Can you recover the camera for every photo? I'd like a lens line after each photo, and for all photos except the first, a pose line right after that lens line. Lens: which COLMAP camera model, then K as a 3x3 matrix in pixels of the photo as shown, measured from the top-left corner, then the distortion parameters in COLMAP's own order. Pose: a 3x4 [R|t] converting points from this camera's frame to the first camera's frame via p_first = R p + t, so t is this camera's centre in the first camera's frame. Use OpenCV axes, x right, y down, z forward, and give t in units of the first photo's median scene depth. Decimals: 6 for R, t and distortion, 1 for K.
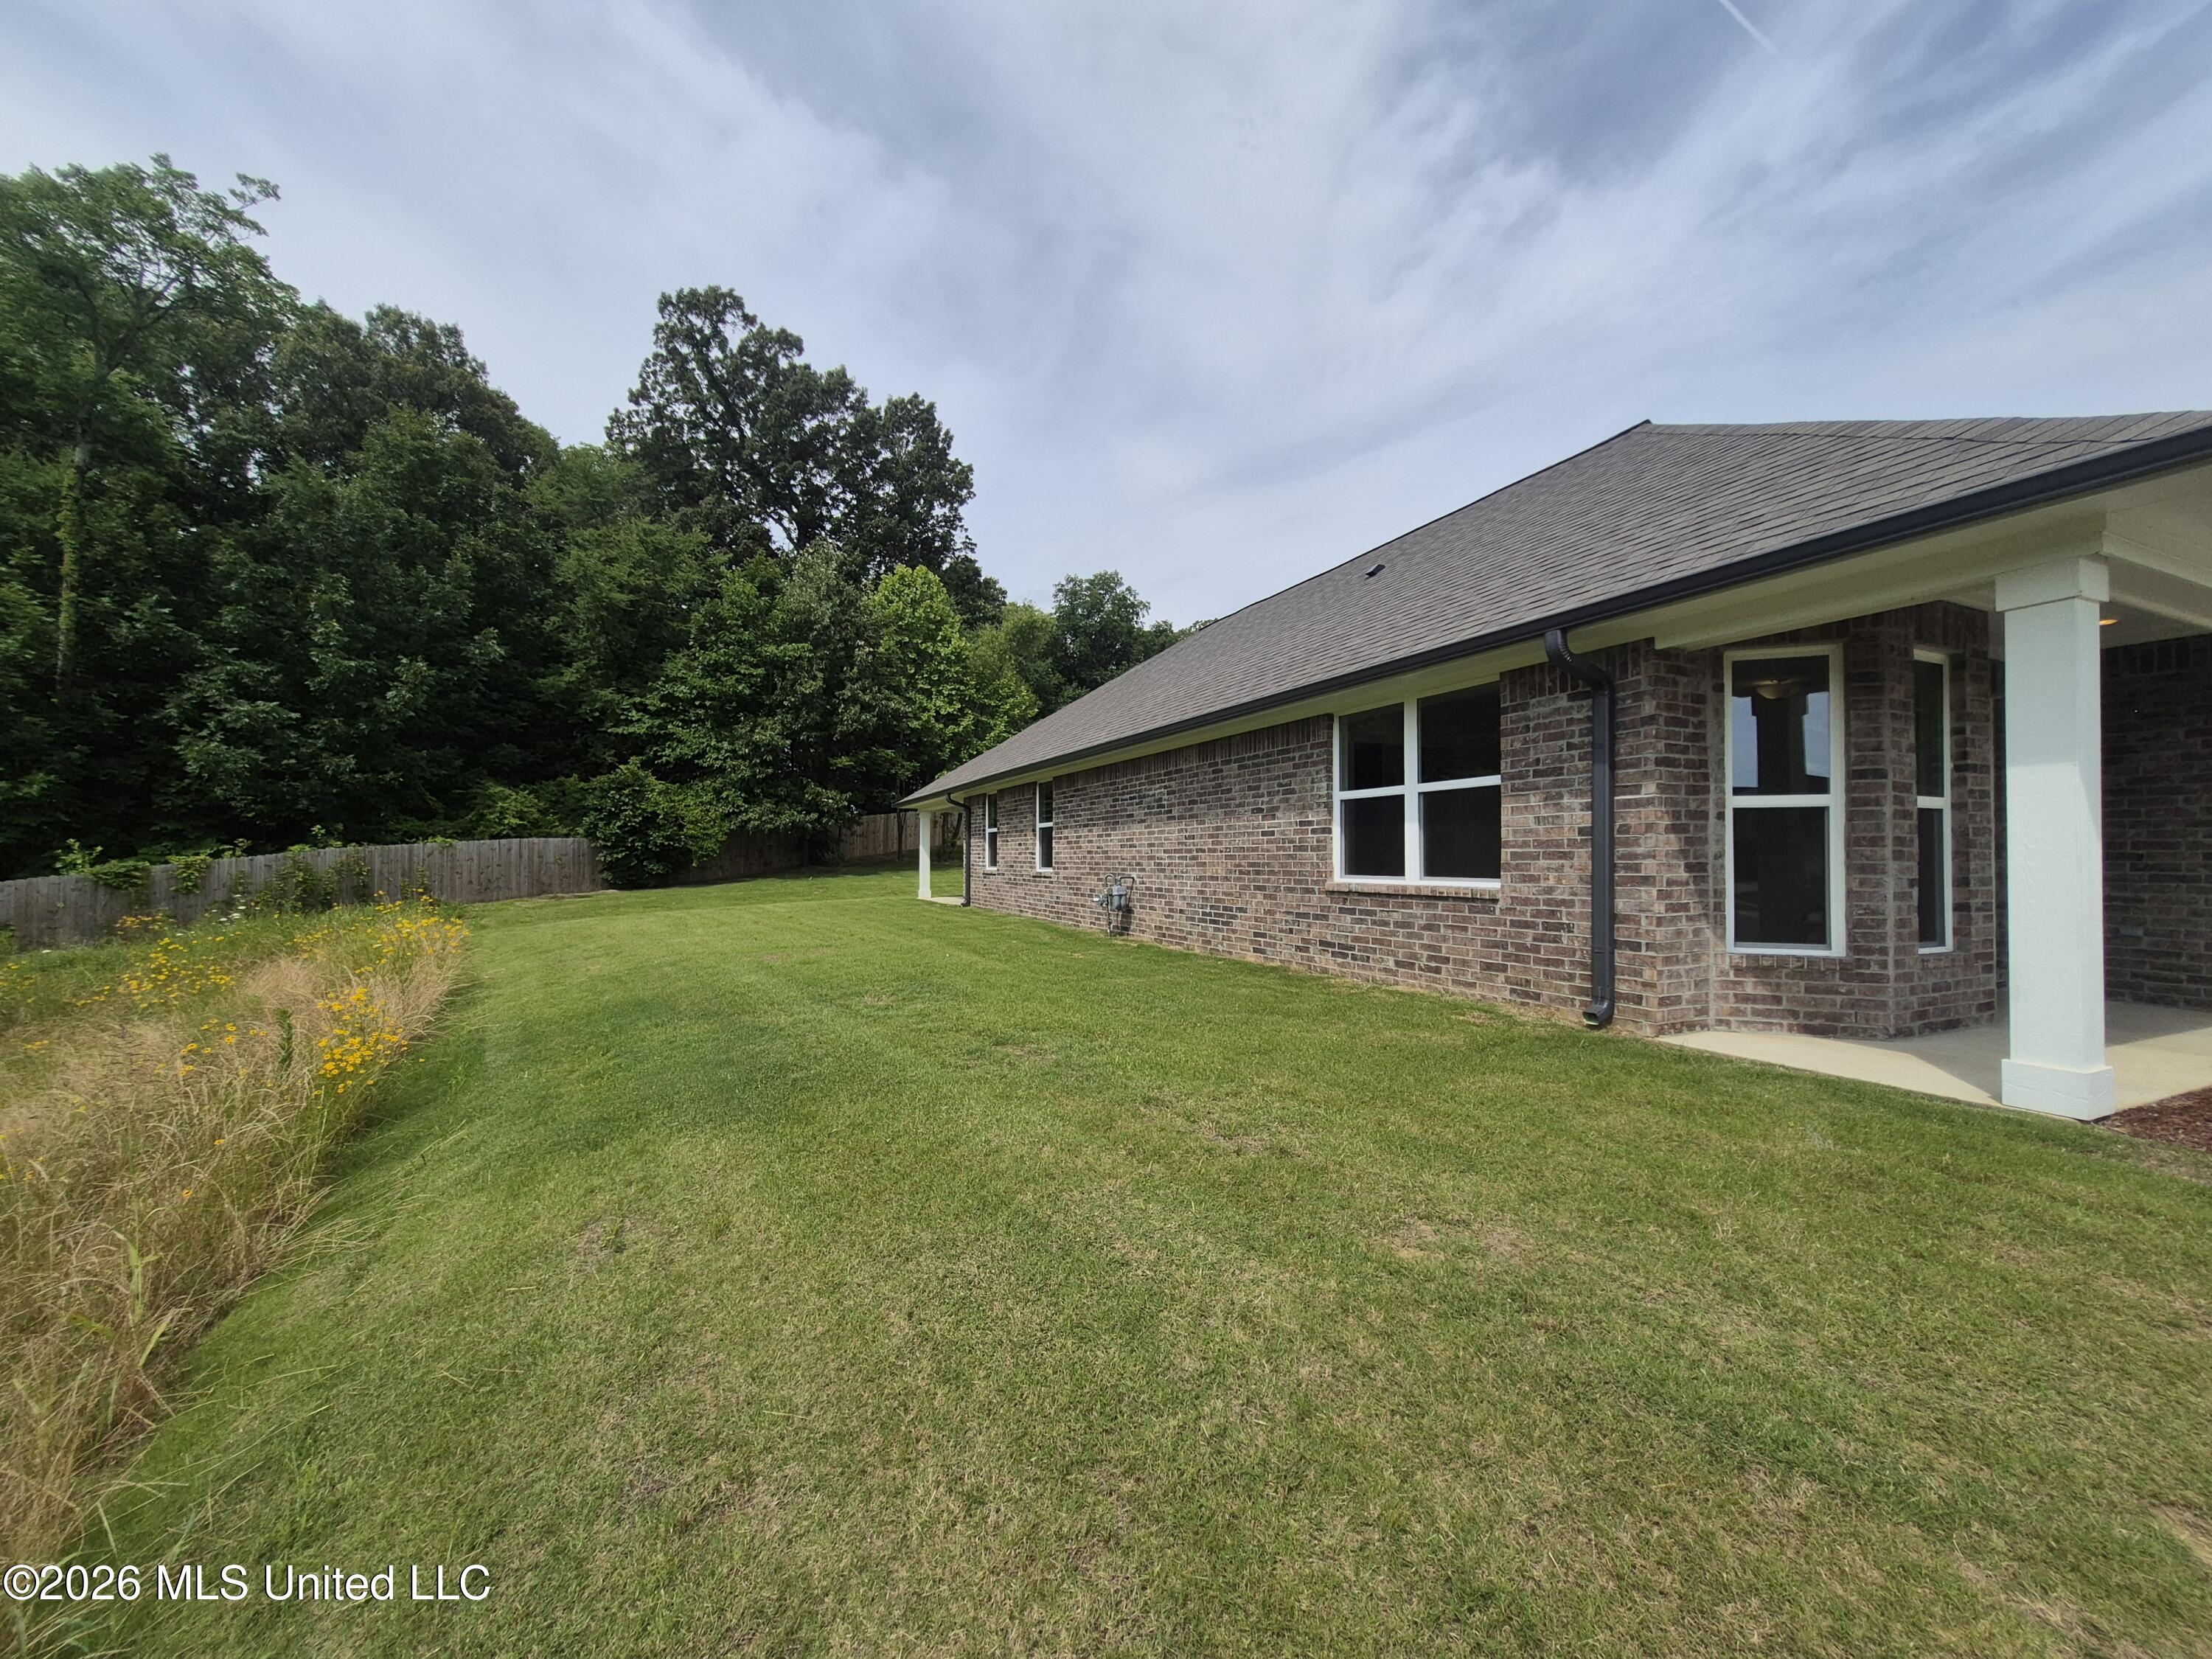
lens RADIAL K [[890.6, 0, 1105.3], [0, 890.6, 836.3], [0, 0, 1]] dist [0.001973, -0.000123]
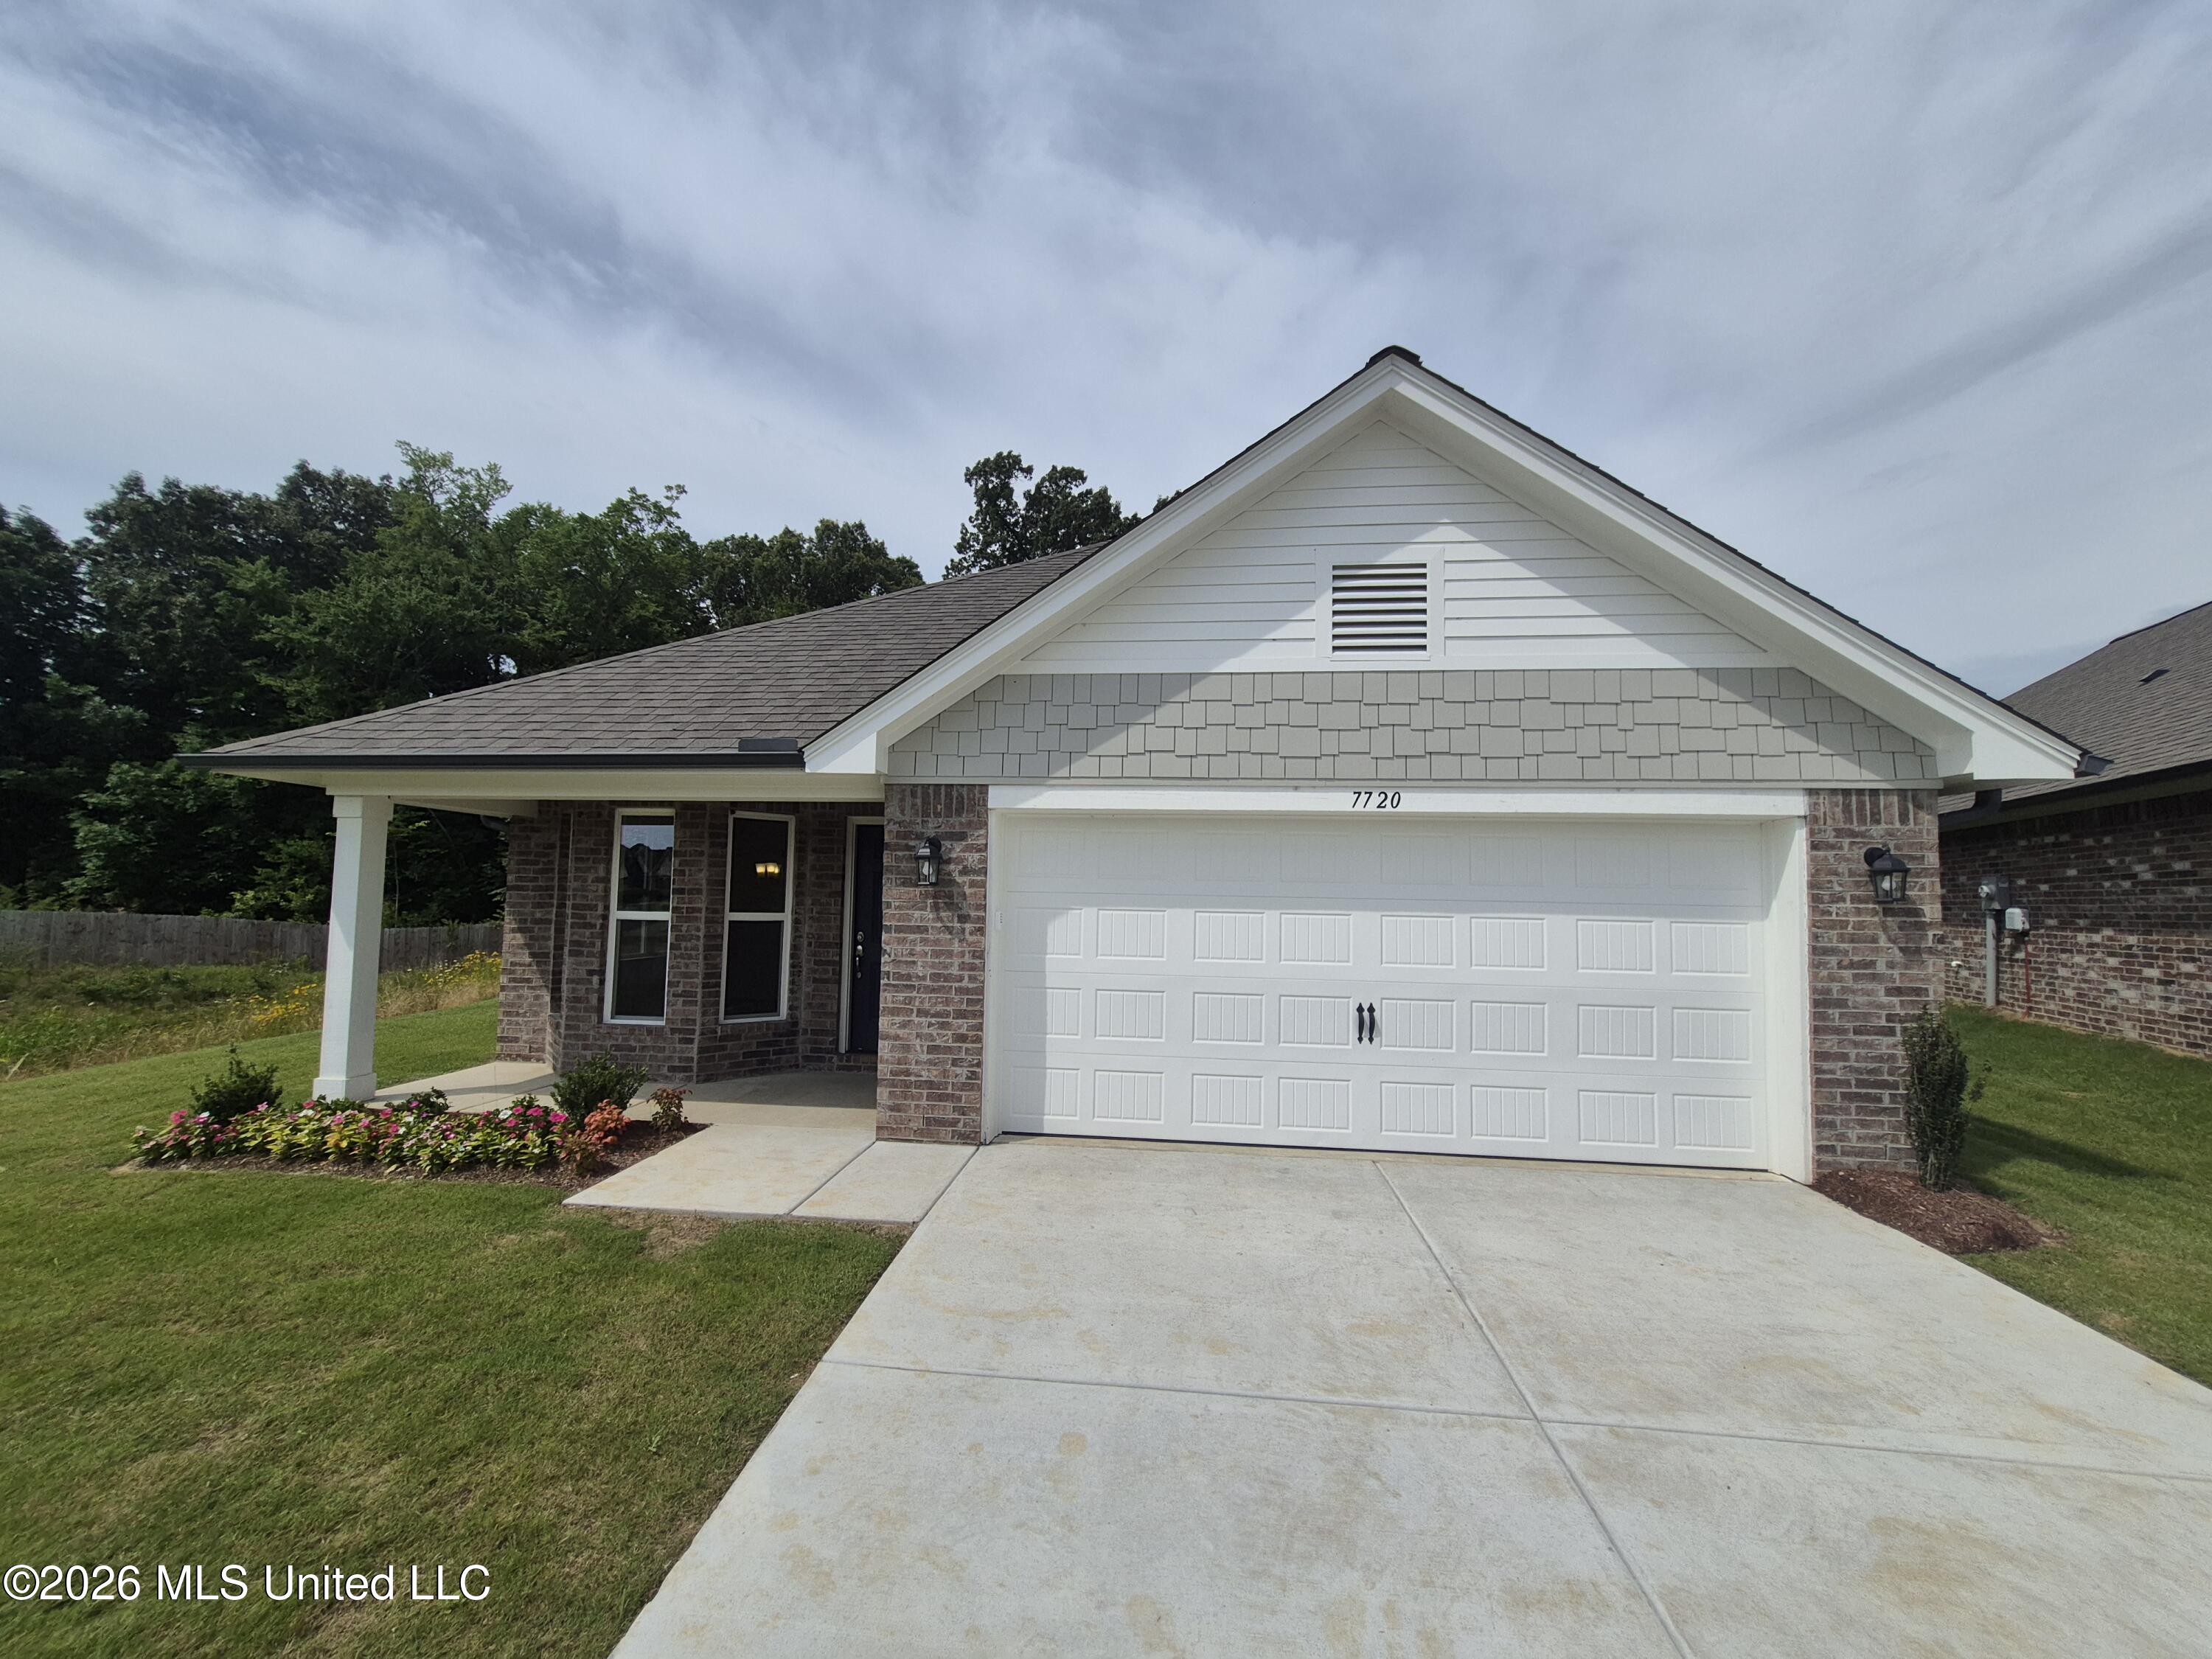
lens RADIAL K [[890.6, 0, 1107.3], [0, 890.6, 832.8], [0, 0, 1]] dist [0.001973, -0.000123]
pose [[0.863686, -0.025000, -0.503409, 0.305358], [-0.003371, 0.998460, -0.055369, -0.012636], [0.504018, 0.049519, 0.862272, 0.019709]]
